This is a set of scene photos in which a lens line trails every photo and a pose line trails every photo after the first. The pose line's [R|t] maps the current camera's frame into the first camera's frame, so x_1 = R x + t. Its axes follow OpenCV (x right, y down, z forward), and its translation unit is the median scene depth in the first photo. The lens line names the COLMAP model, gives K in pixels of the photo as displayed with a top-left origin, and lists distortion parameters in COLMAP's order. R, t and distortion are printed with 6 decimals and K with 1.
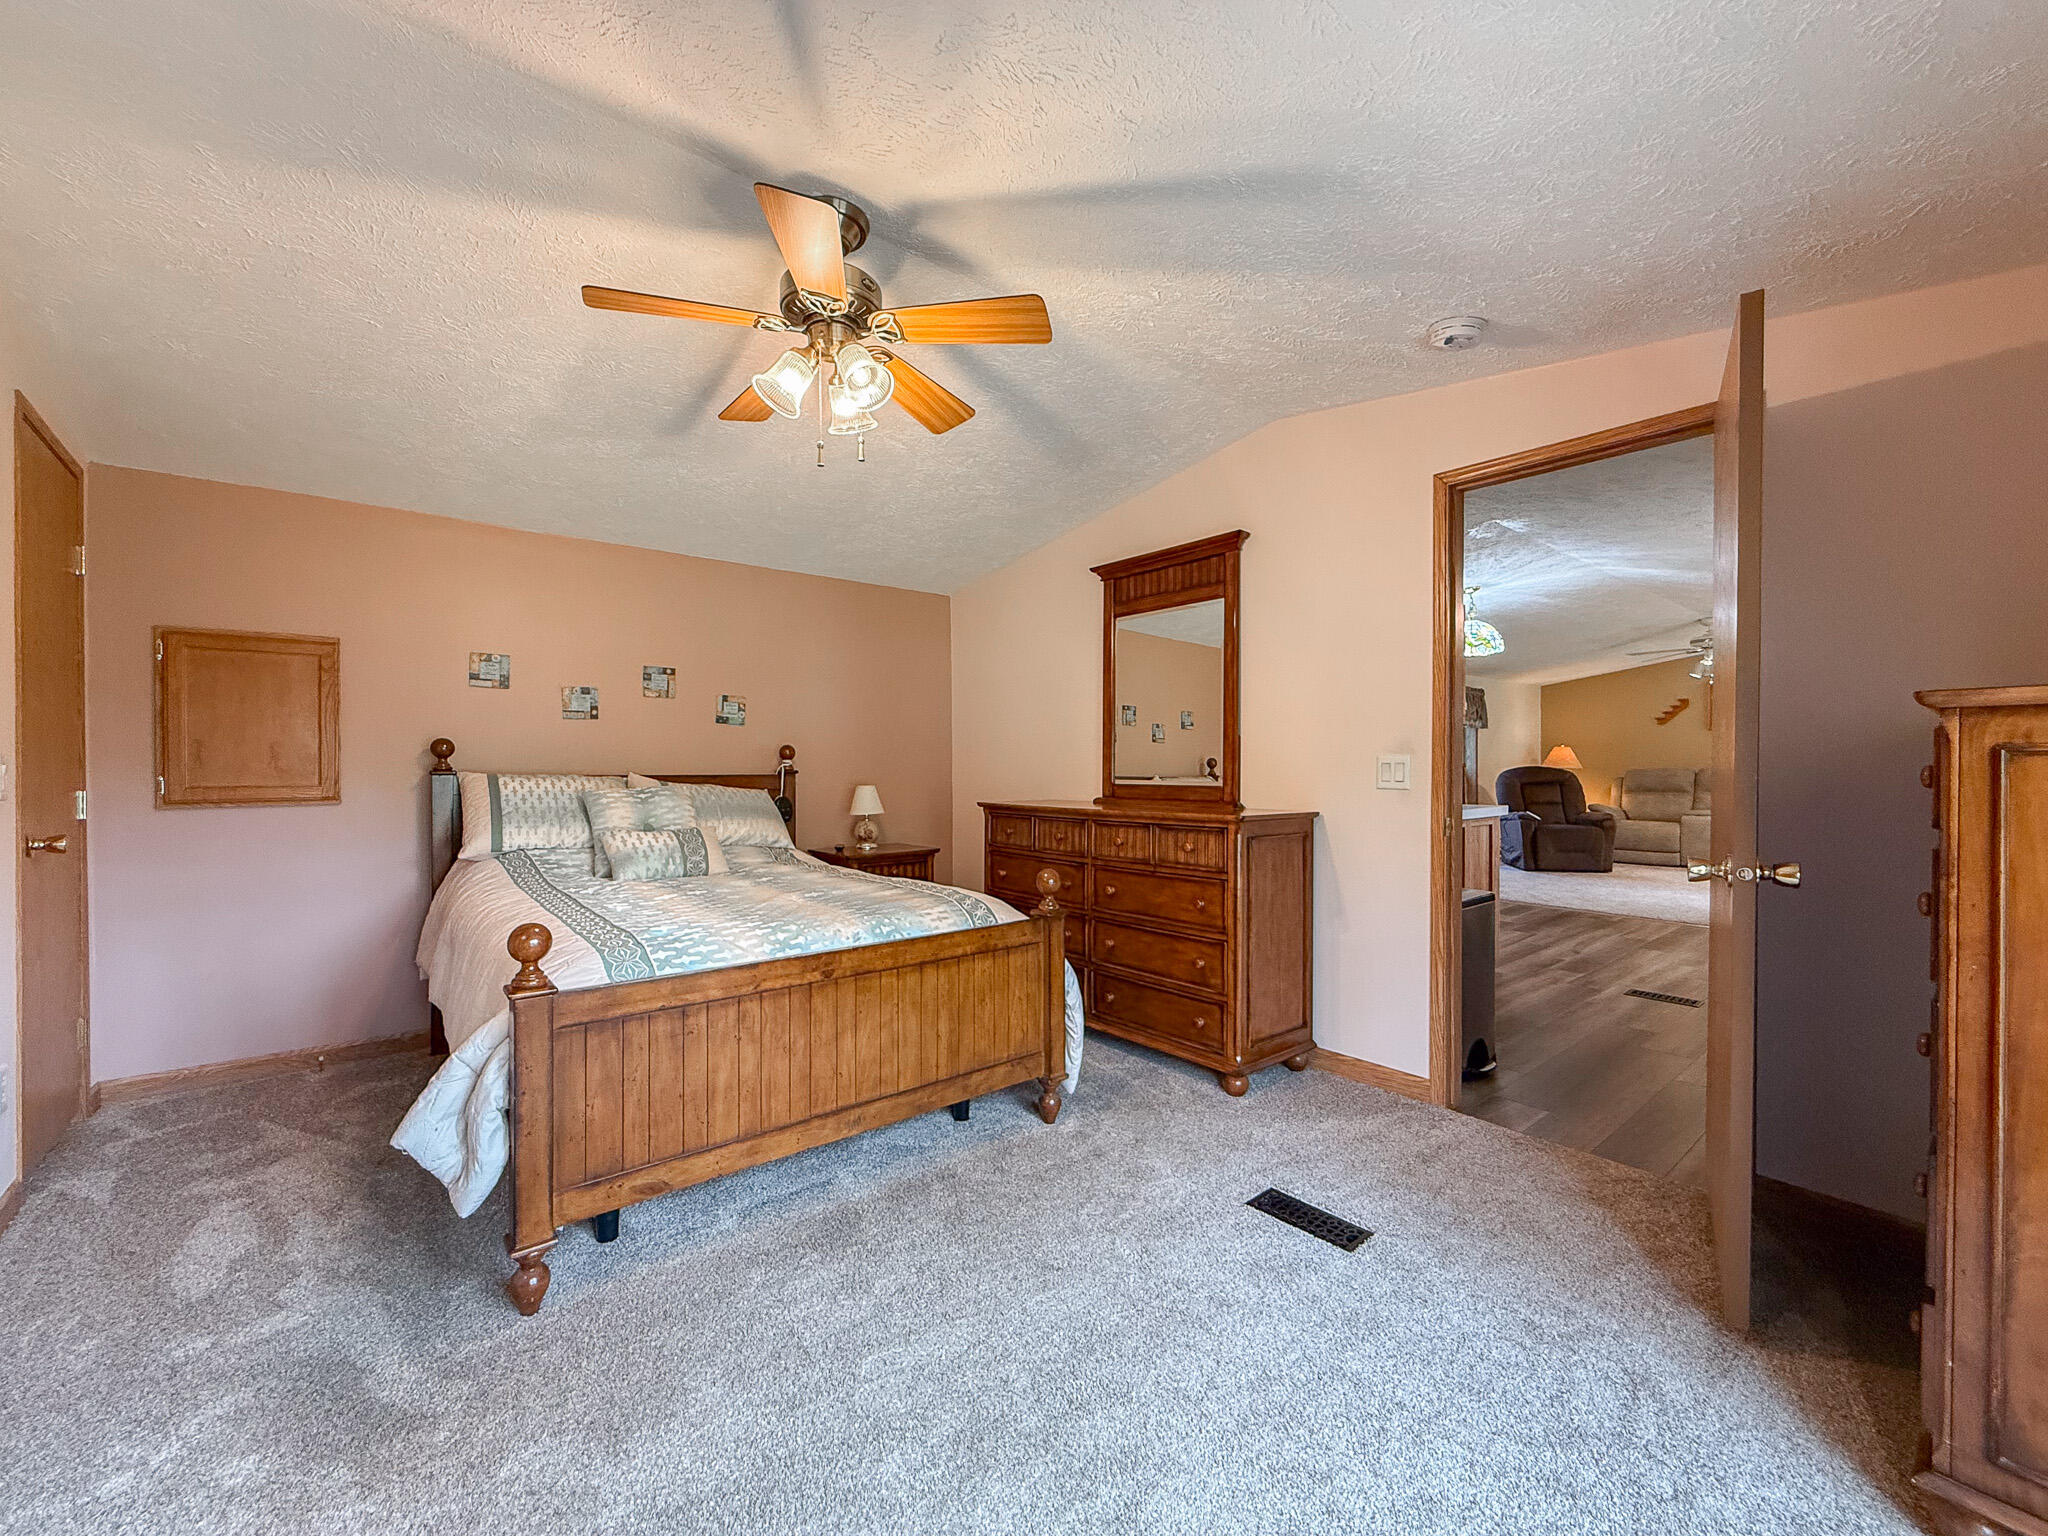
lens RADIAL K [[816.7, 0, 1017.9], [0, 816.7, 769.7], [0, 0, 1]] dist [0.001280, -0.000282]
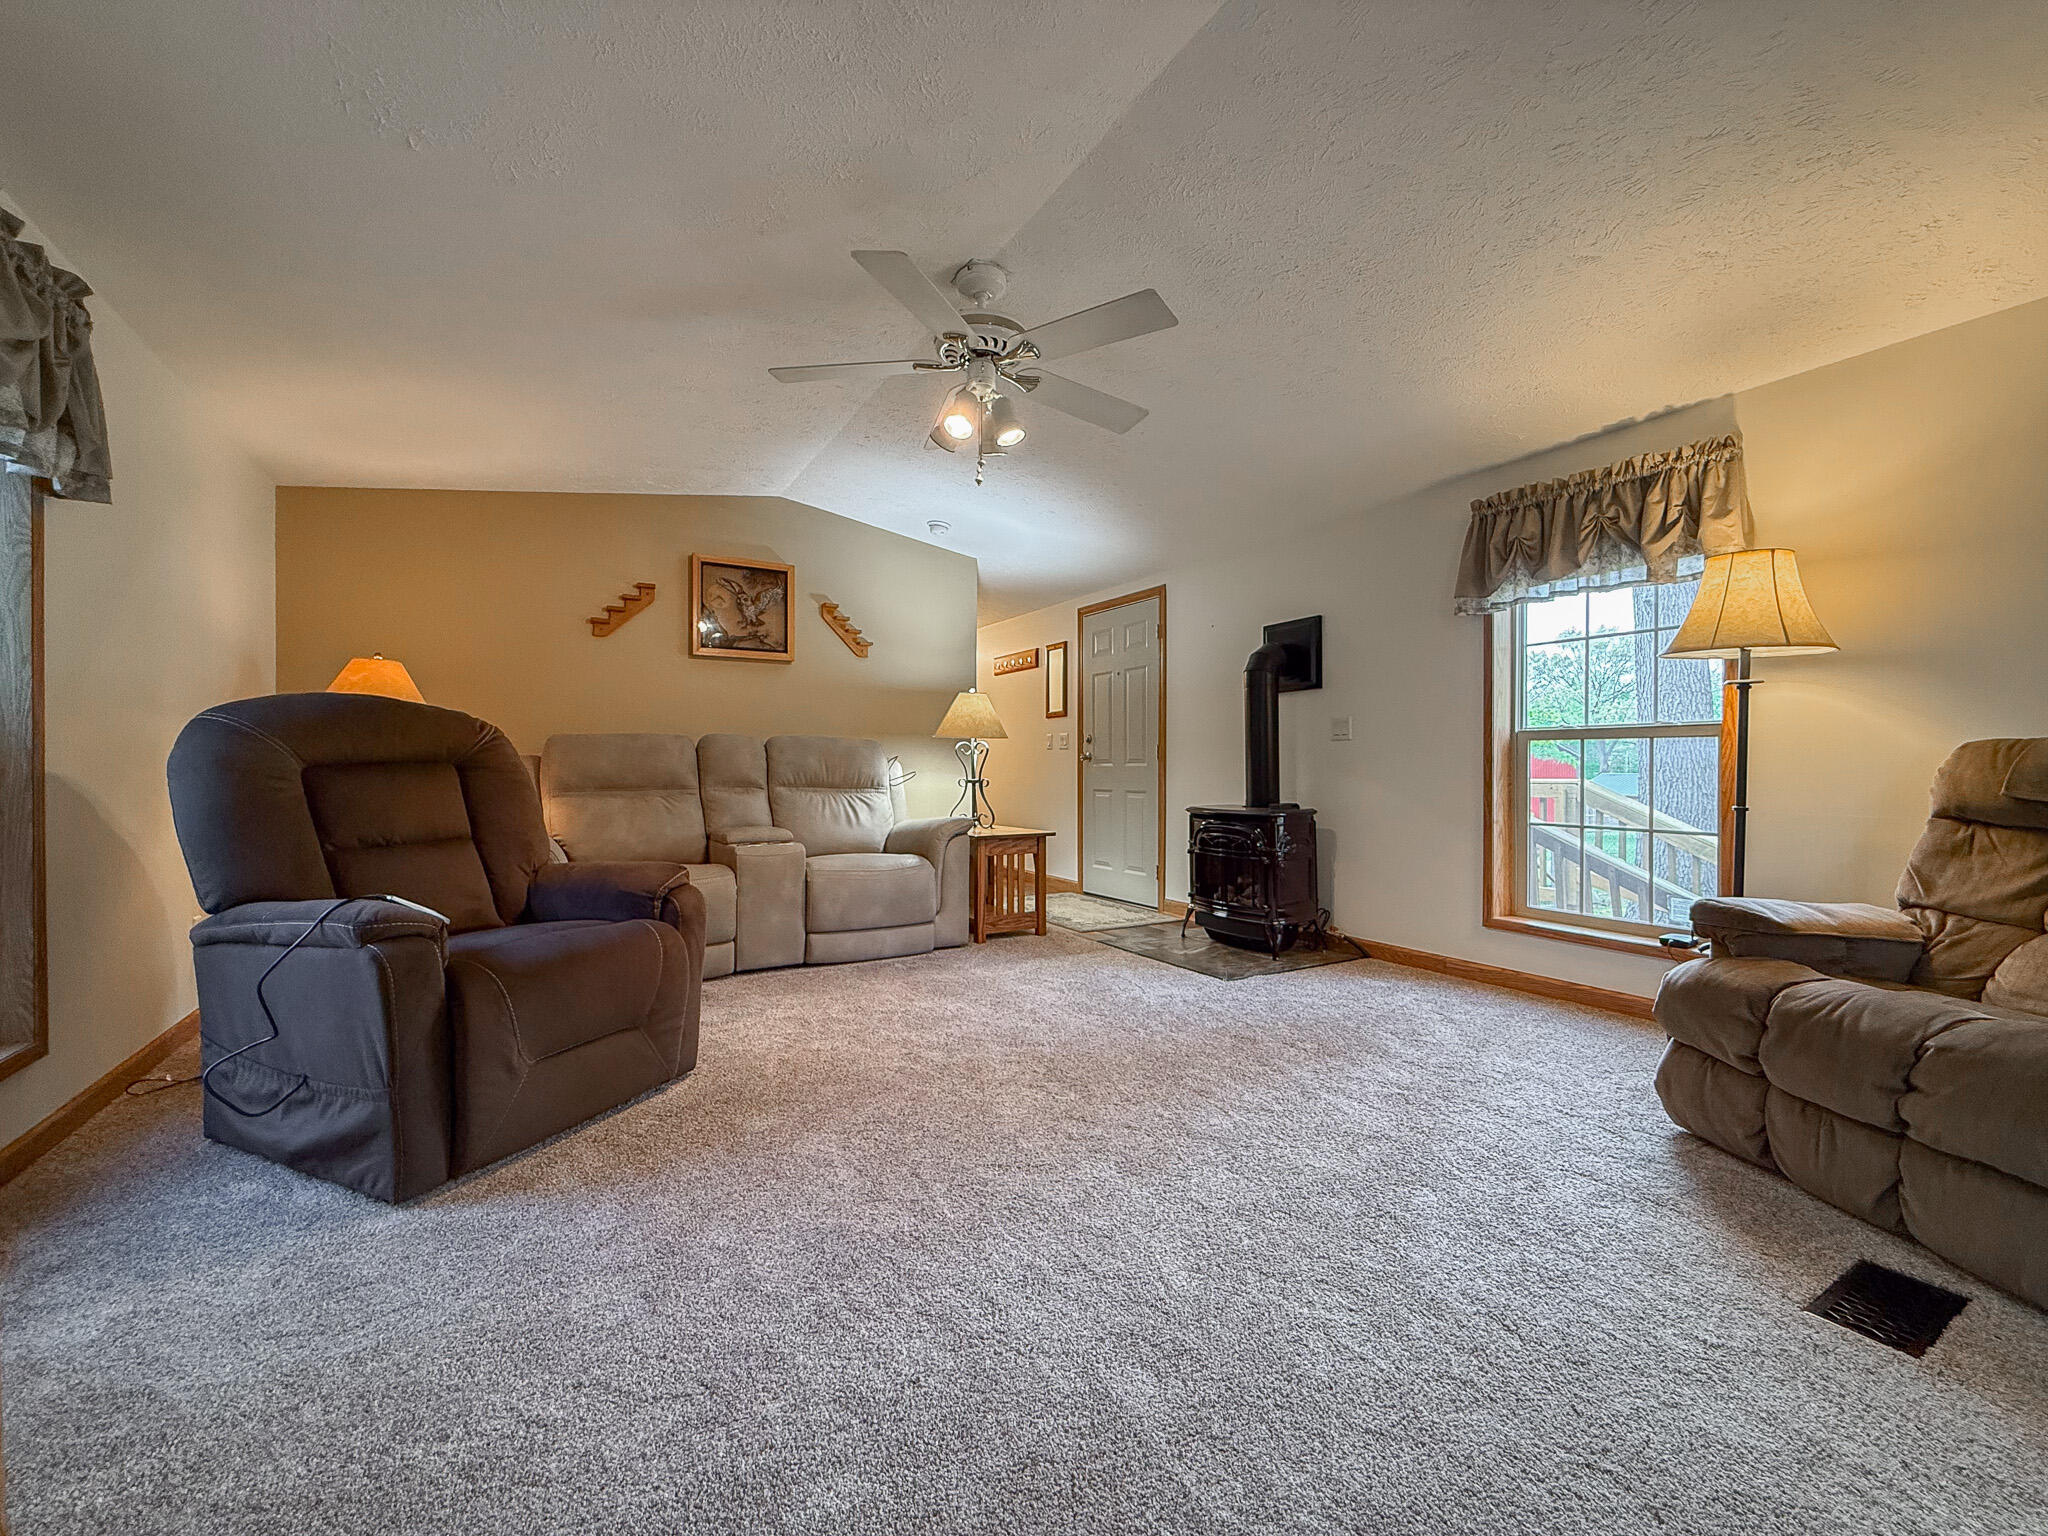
lens RADIAL K [[816.7, 0, 1017.9], [0, 816.7, 769.7], [0, 0, 1]] dist [0.001280, -0.000282]
pose [[0.143625, 0.005404, 0.989617, 1.242181], [0.001273, 0.999983, -0.005645, 0.060017], [-0.989631, 0.002070, 0.143615, 2.284953]]
